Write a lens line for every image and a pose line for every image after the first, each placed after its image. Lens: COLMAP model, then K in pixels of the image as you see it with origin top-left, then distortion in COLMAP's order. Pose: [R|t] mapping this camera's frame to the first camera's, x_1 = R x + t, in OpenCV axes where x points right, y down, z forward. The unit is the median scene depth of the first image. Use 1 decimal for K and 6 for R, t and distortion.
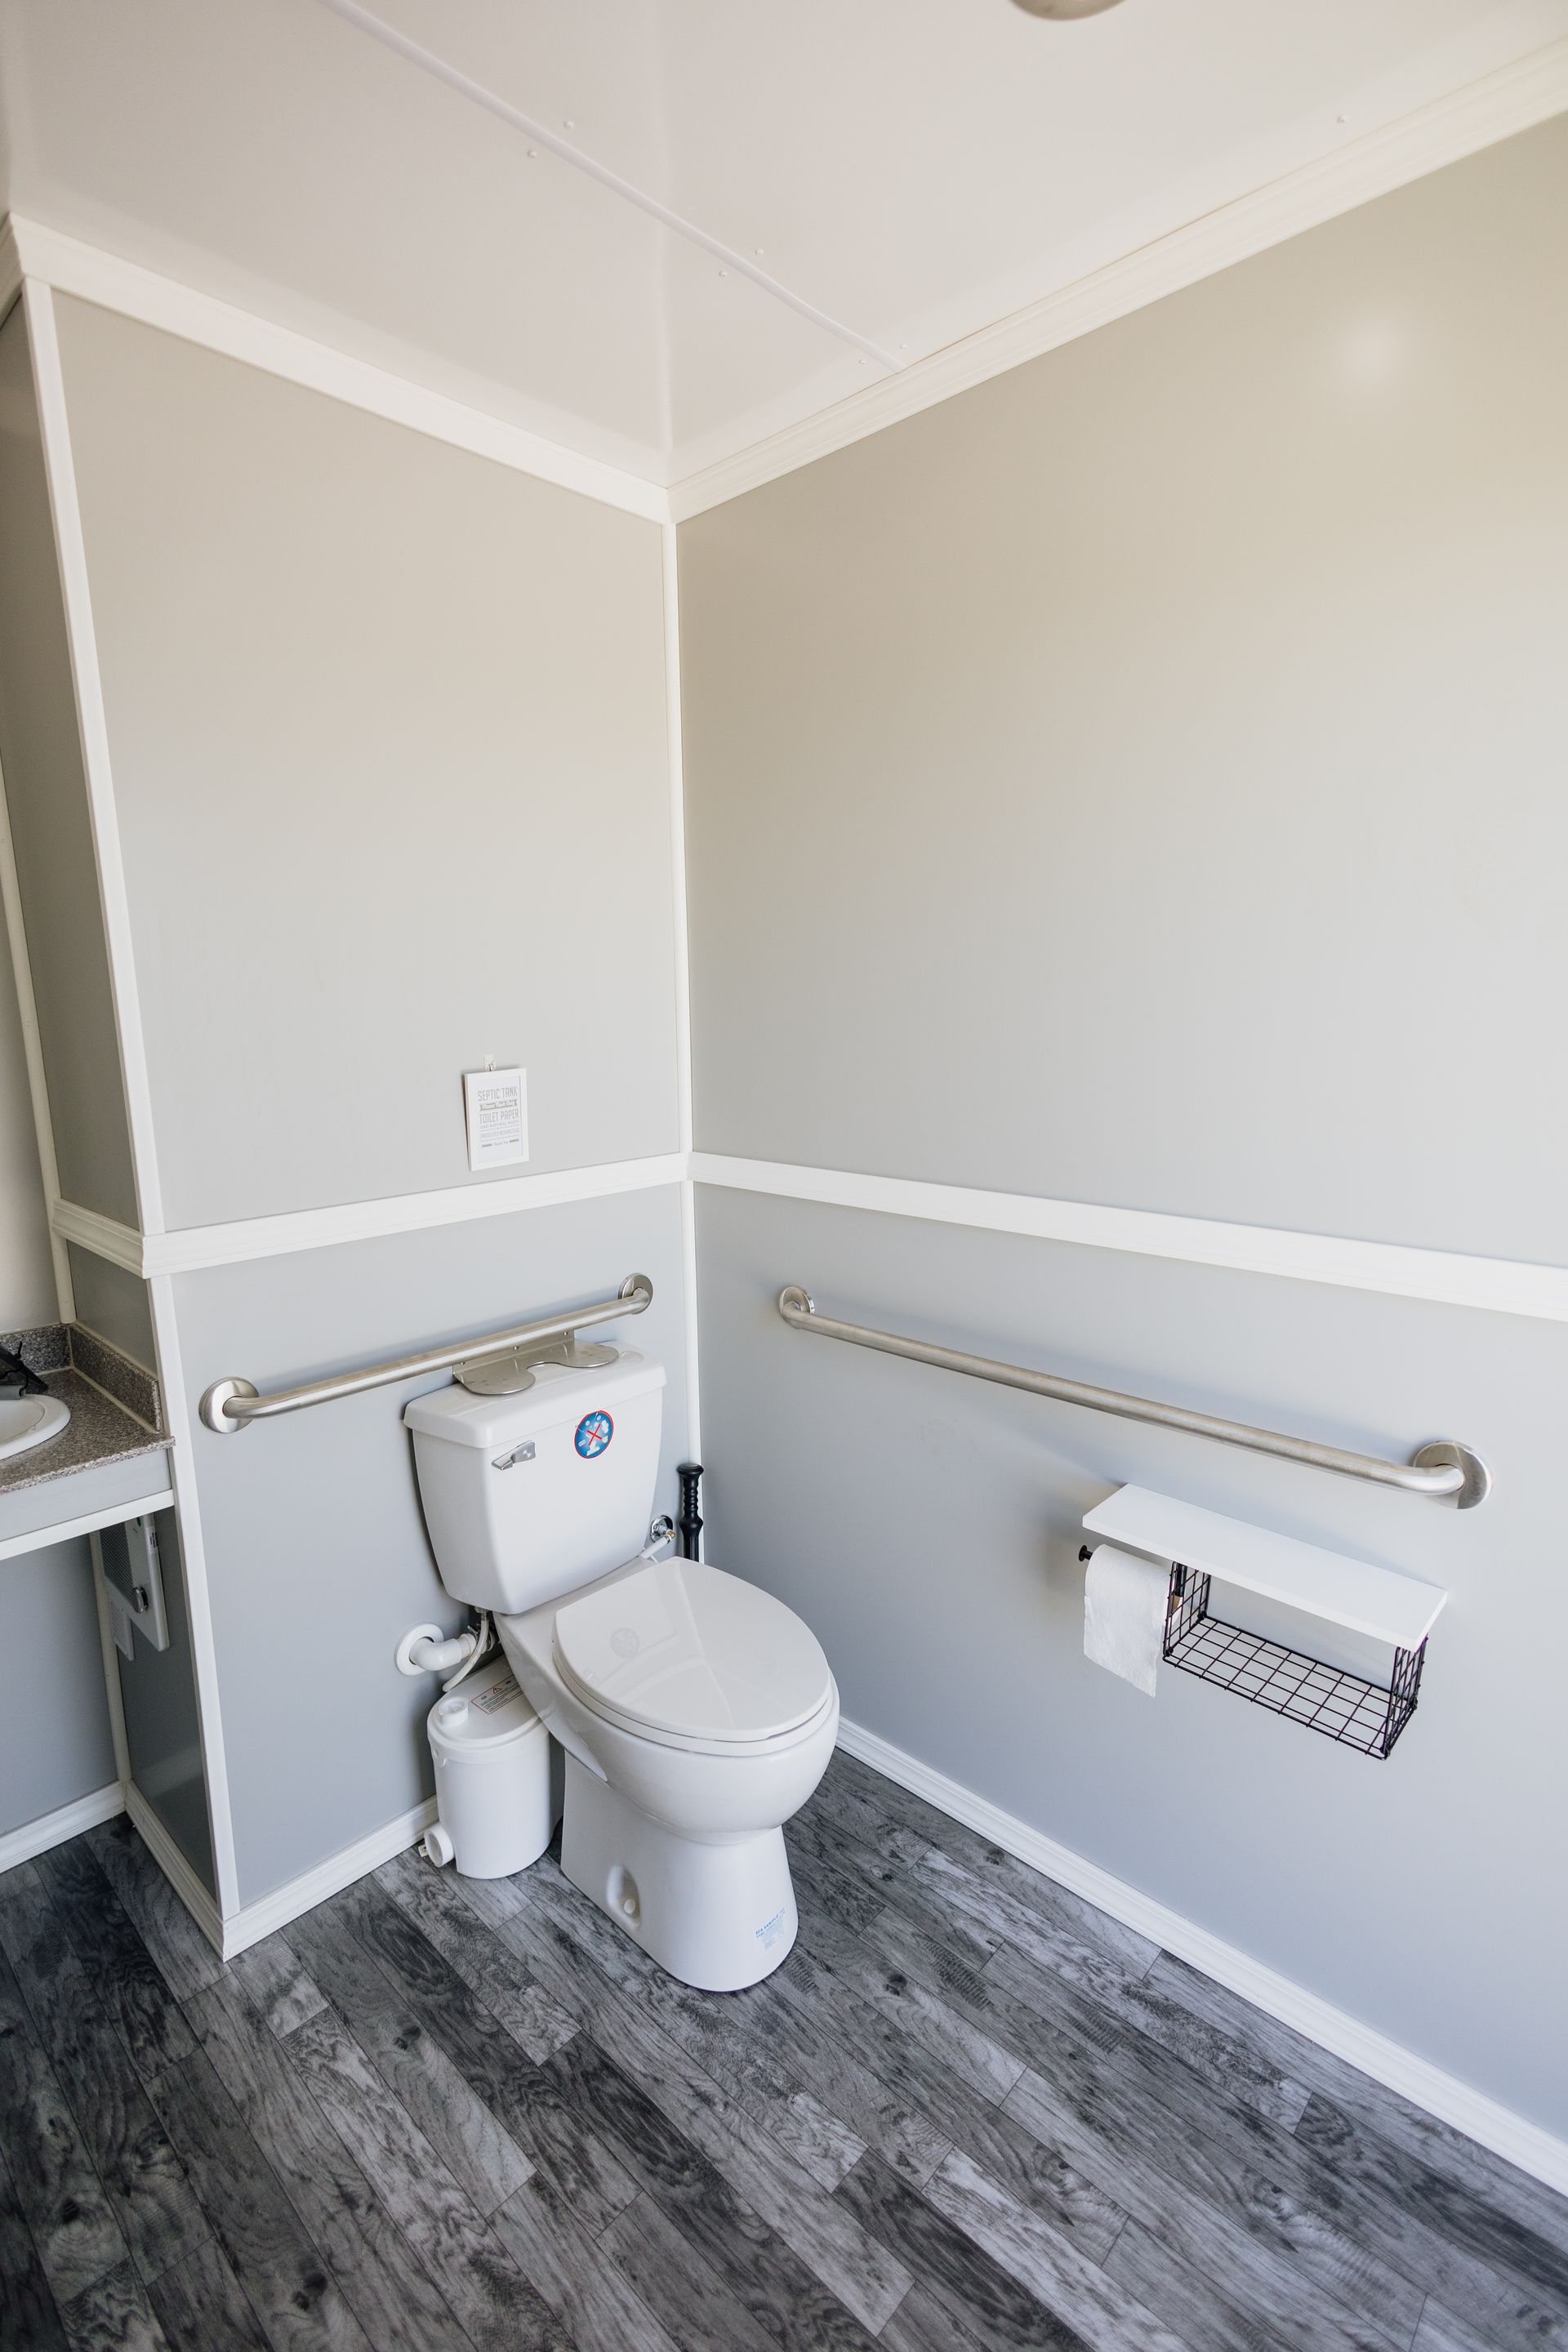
lens RADIAL K [[1069.8, 0, 773.6], [0, 1069.8, 1181.2], [0, 0, 1]] dist [0.013247, -0.007867]
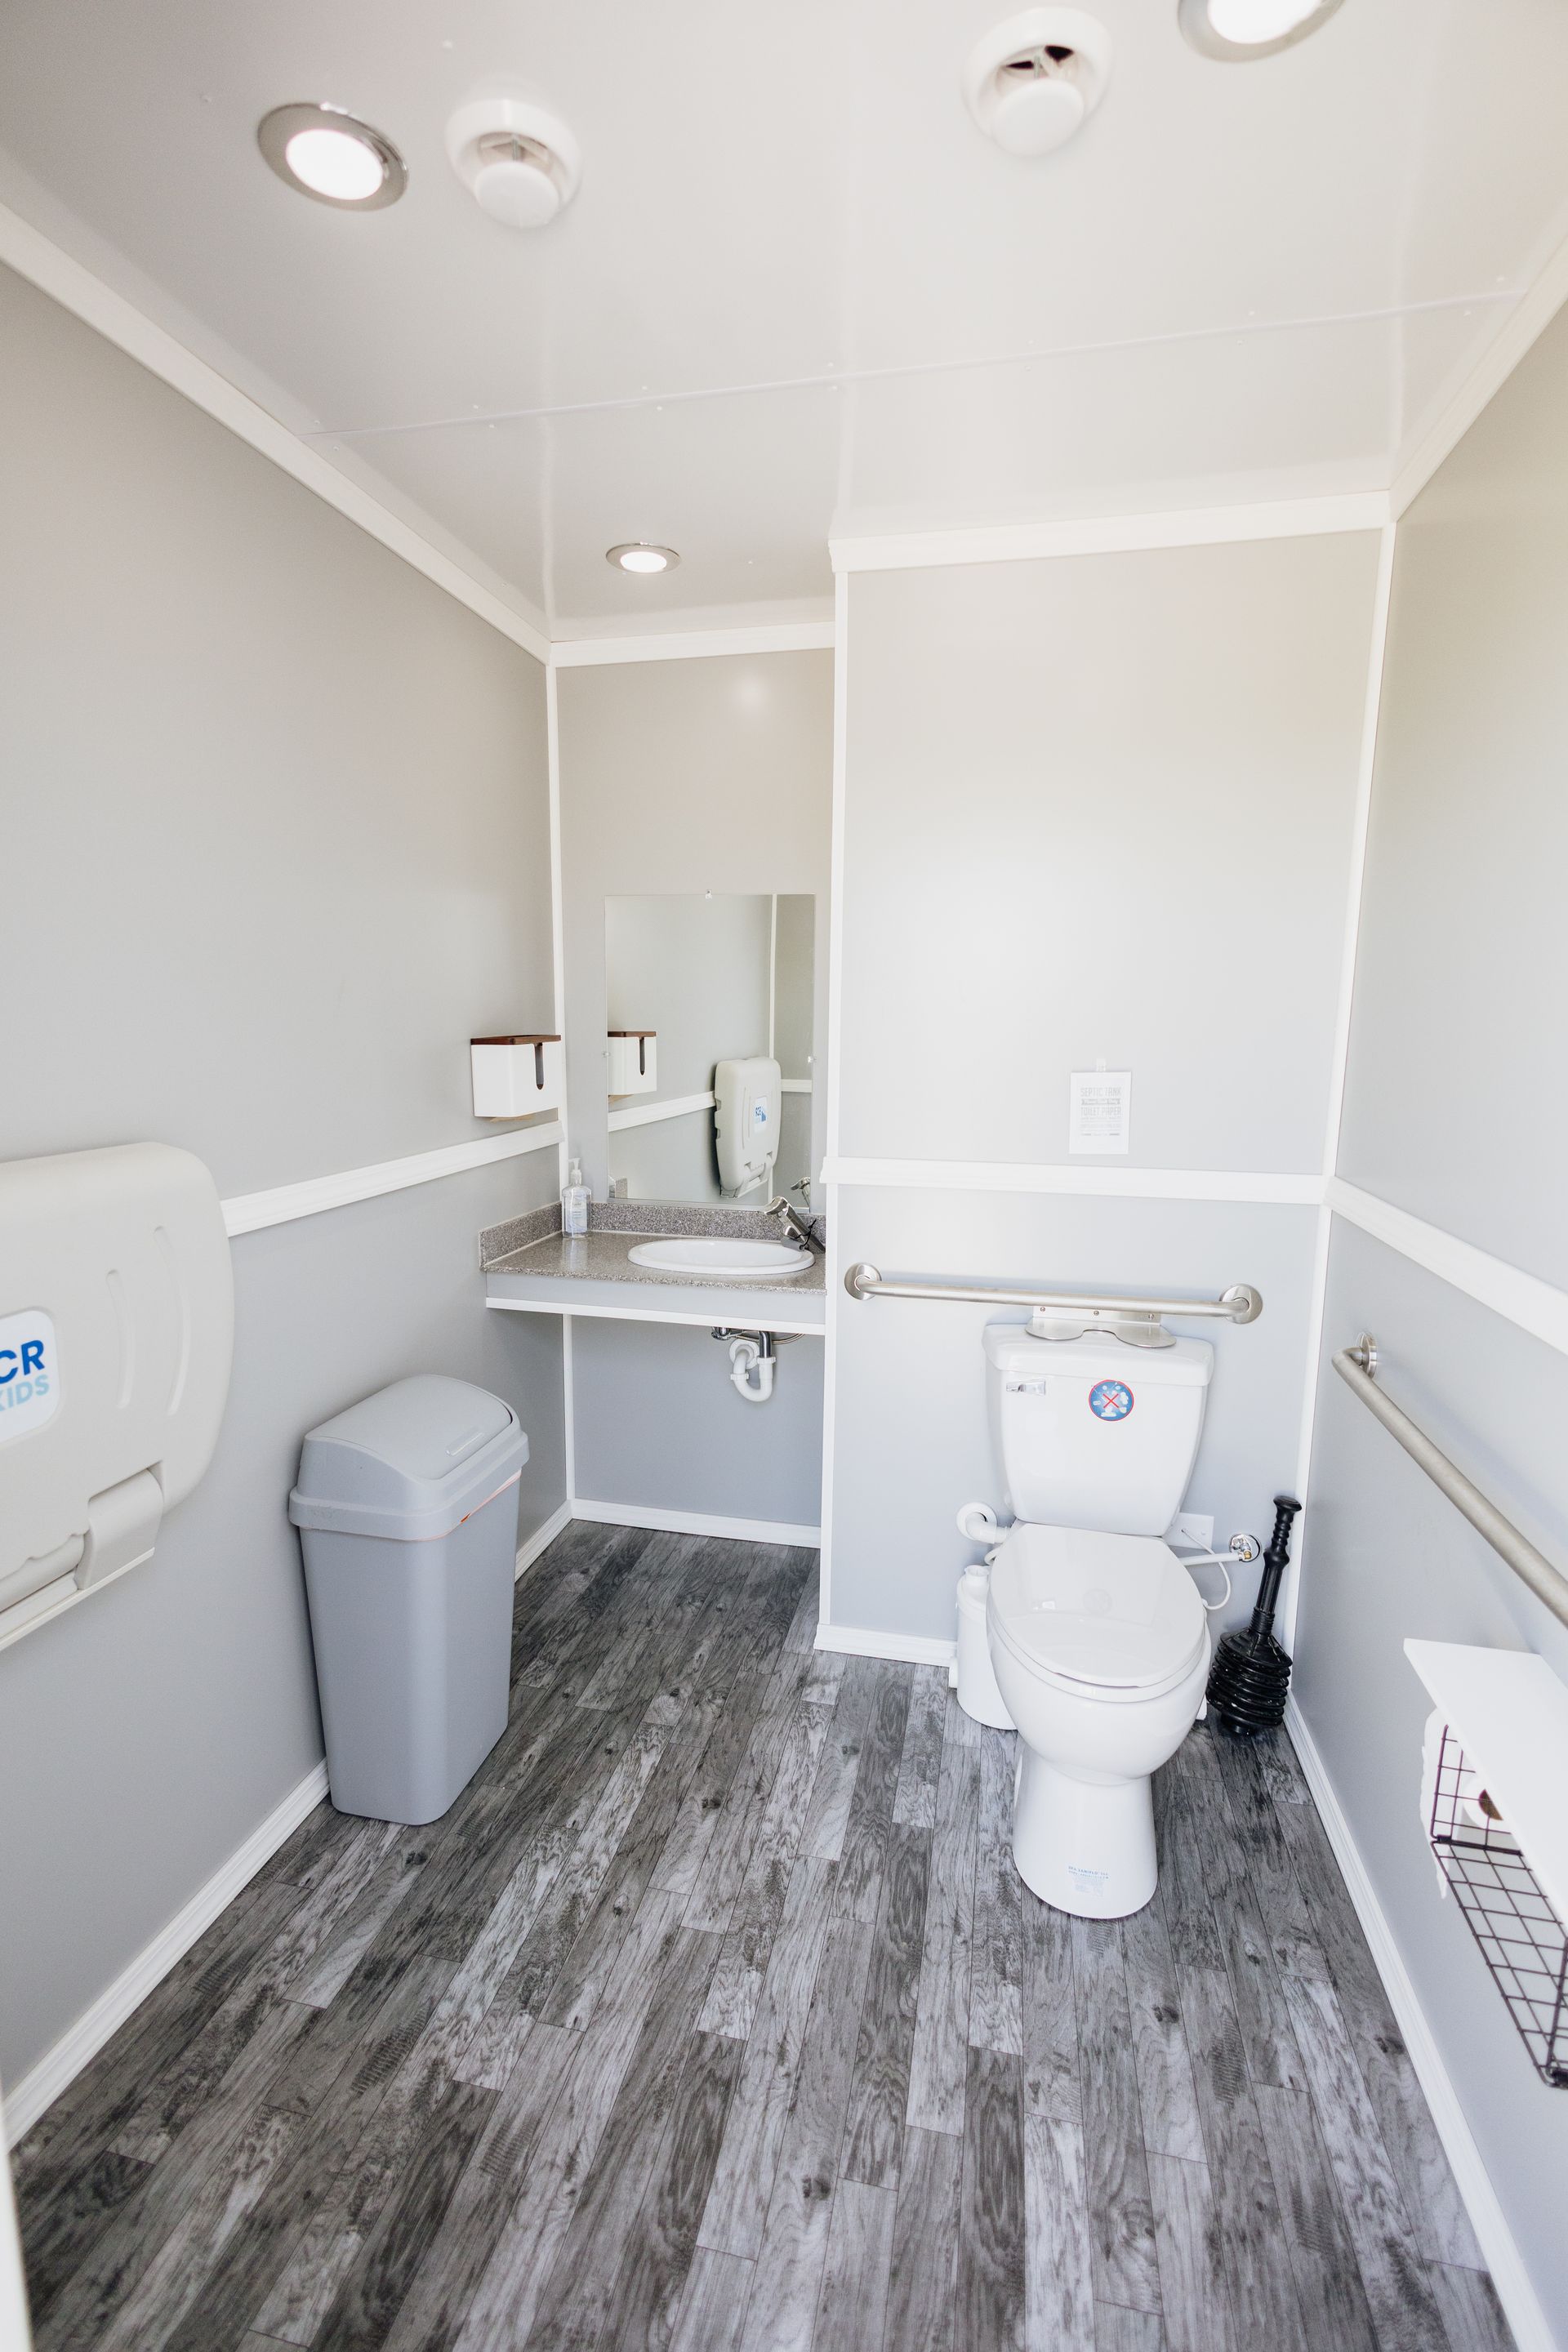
lens RADIAL K [[1069.8, 0, 773.6], [0, 1069.8, 1181.2], [0, 0, 1]] dist [0.013247, -0.007867]
pose [[0.515417, 0.152014, -0.843348, 0.675266], [-0.164632, 0.983373, 0.076638, -0.020022], [0.840976, 0.099341, 0.531874, 0.103640]]
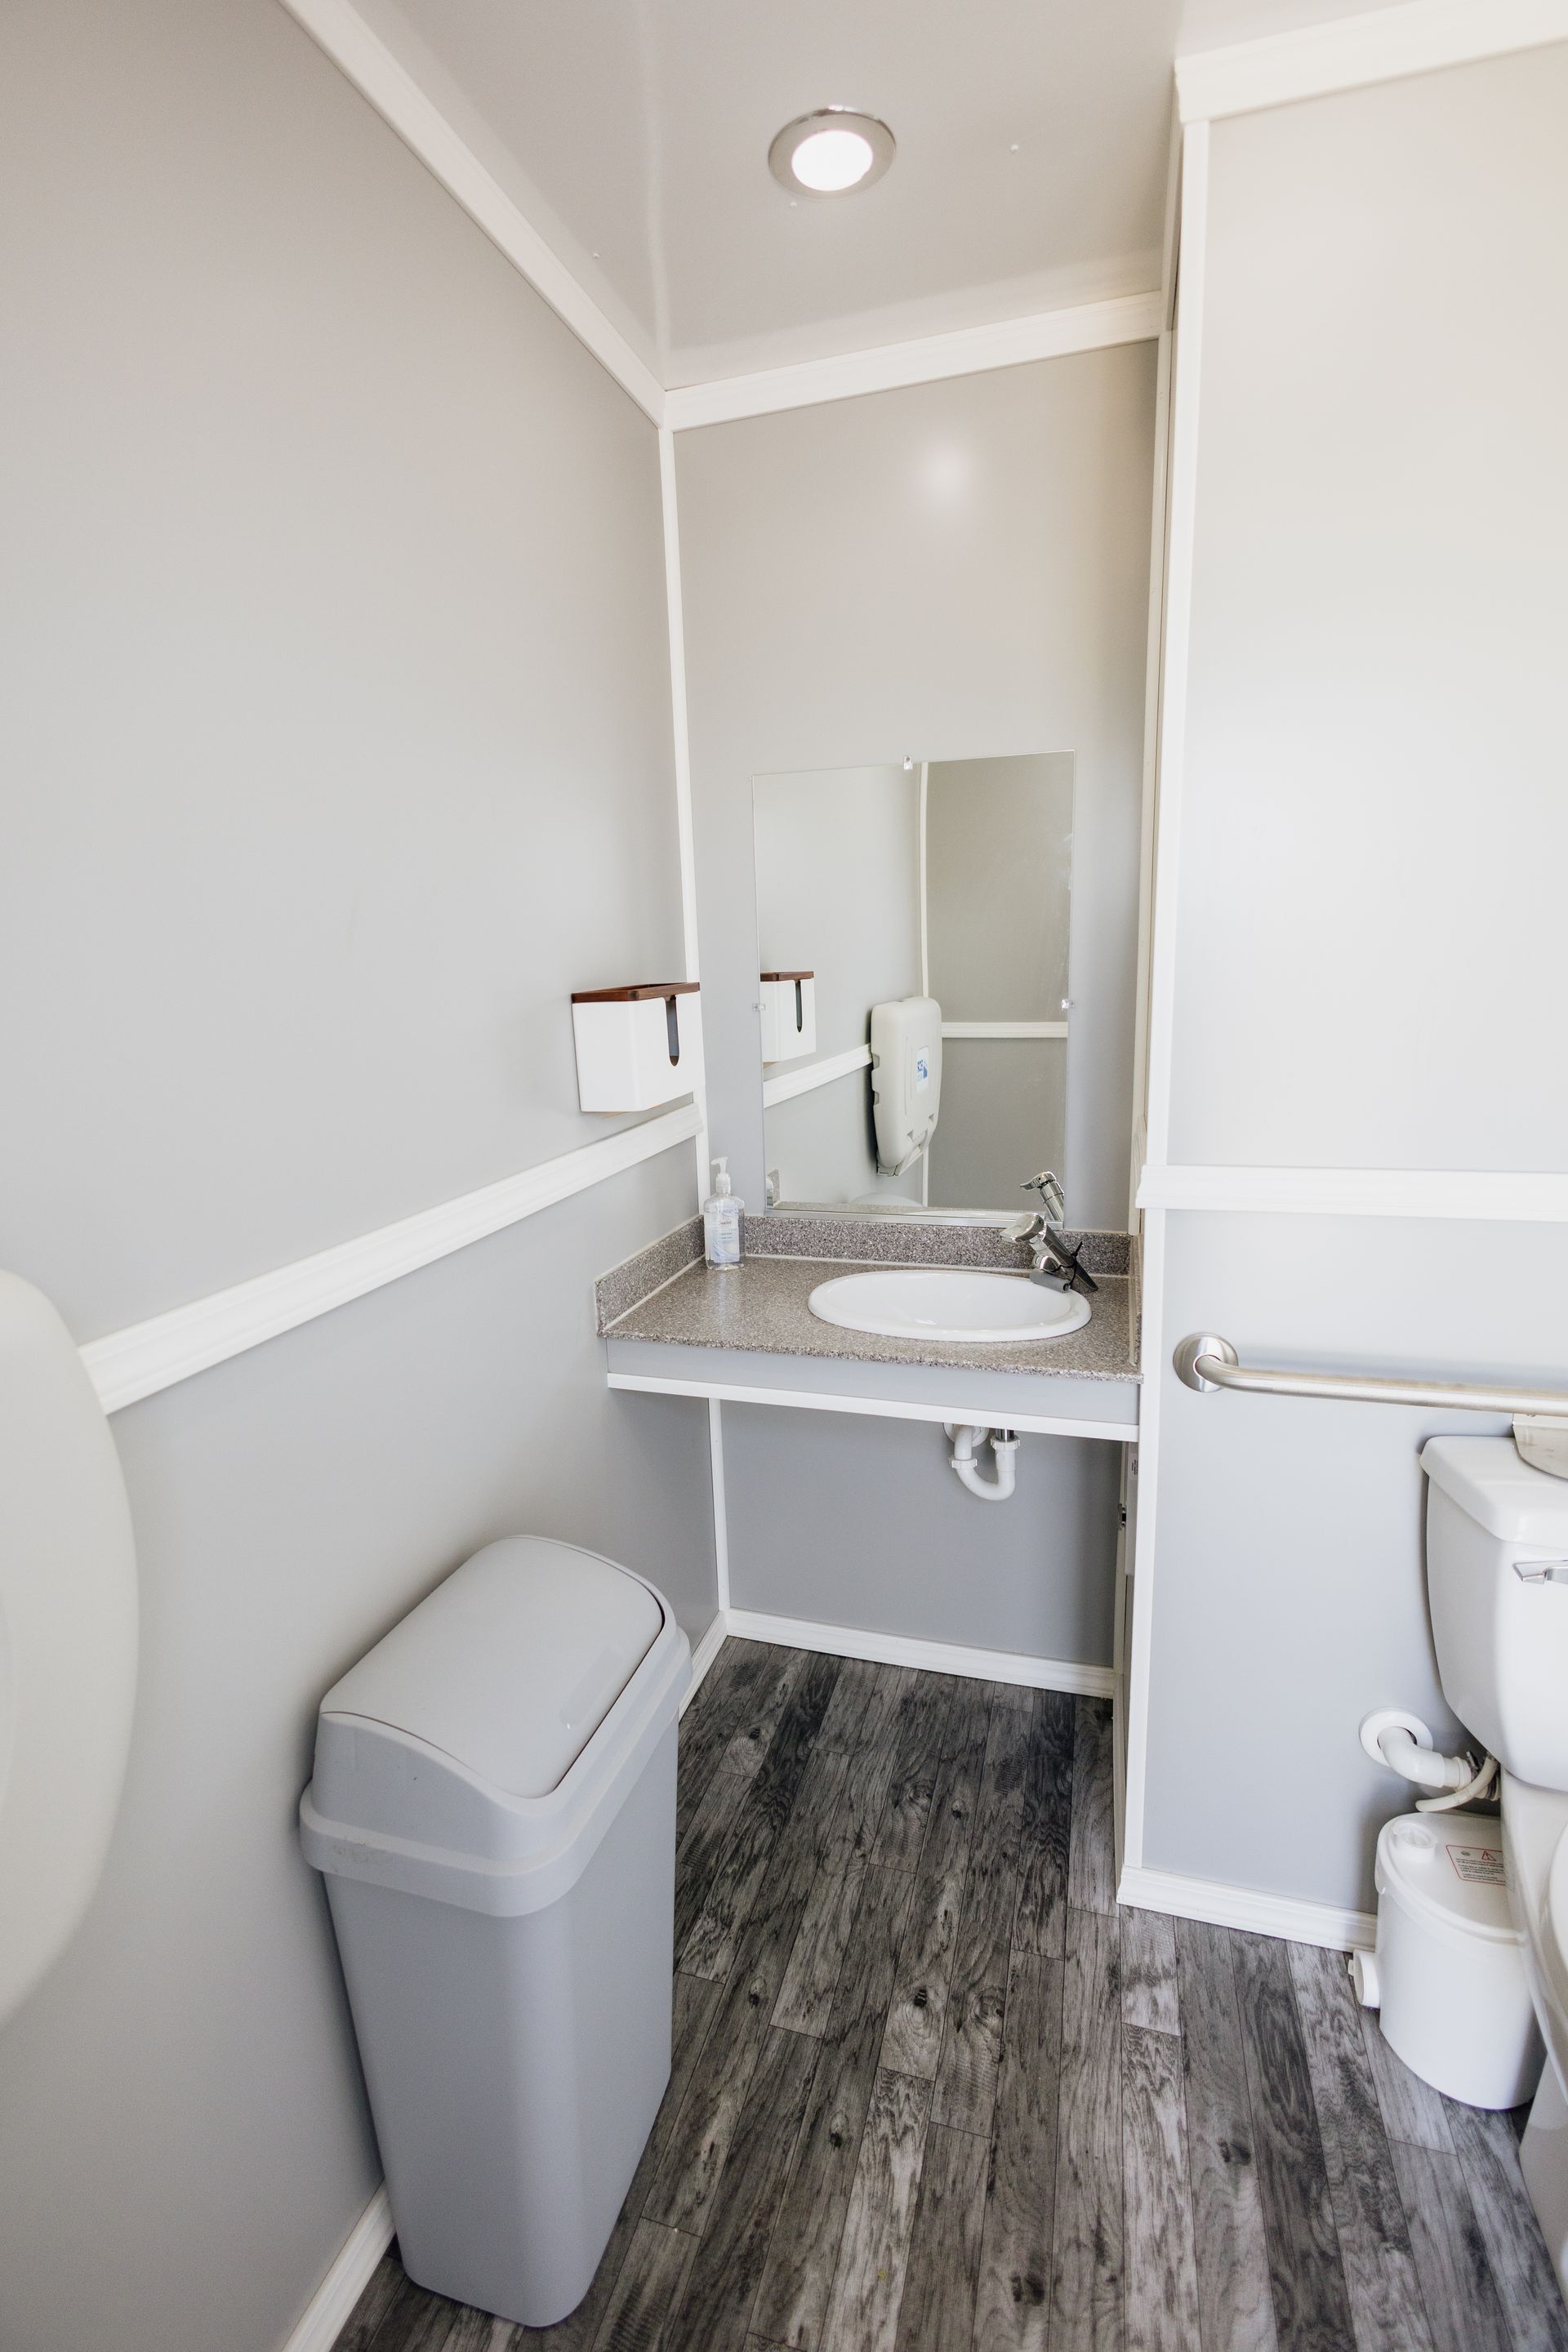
lens RADIAL K [[1072.6, 0, 783.1], [0, 1072.6, 1168.0], [0, 0, 1]] dist [0.013949, -0.007190]
pose [[0.453439, 0.176151, -0.873707, 0.104193], [-0.128044, 0.982981, 0.131730, -0.029620], [0.882042, 0.052142, 0.468277, 0.252430]]
